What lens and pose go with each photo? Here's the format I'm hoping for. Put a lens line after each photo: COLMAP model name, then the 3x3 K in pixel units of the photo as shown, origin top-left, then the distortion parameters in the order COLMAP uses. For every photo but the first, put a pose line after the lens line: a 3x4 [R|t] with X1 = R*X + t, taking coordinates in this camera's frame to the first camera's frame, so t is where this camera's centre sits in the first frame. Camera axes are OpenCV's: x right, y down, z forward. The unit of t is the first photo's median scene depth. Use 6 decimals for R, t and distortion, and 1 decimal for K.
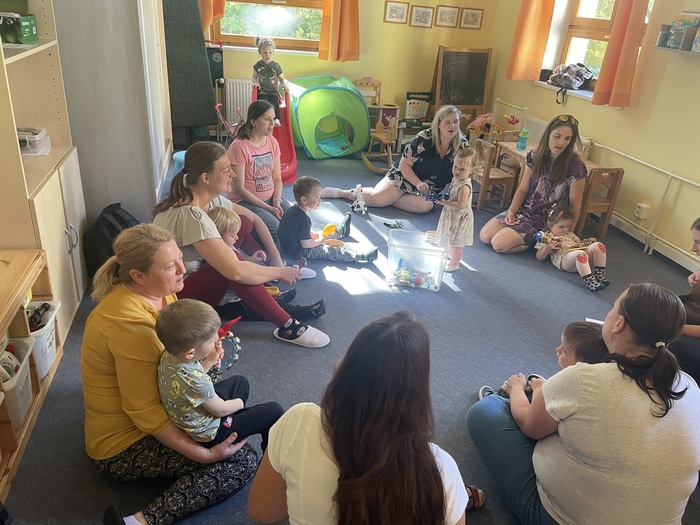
lens RADIAL K [[572.1, 0, 350.0], [0, 572.1, 262.5], [0, 0, 1]] dist [0.095351, -0.136113]
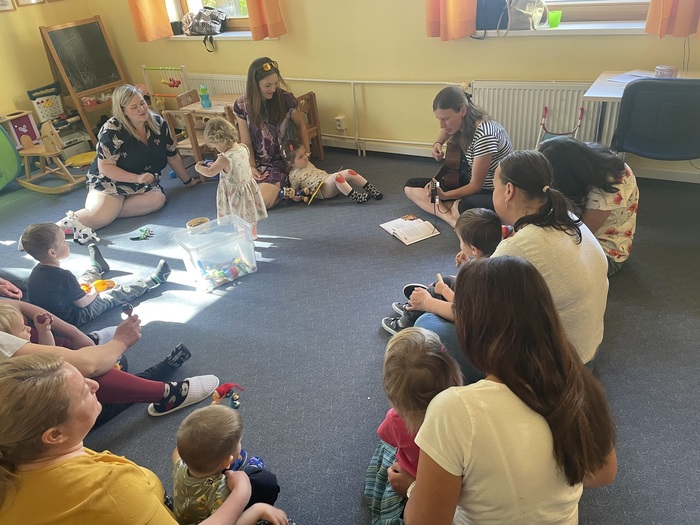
lens RADIAL K [[572.1, 0, 350.0], [0, 572.1, 262.5], [0, 0, 1]] dist [0.095351, -0.136113]
pose [[0.675754, -0.474265, 0.564296, -0.219868], [0.442060, 0.873334, 0.204624, -0.071176], [-0.589865, 0.111177, 0.799812, 0.147293]]
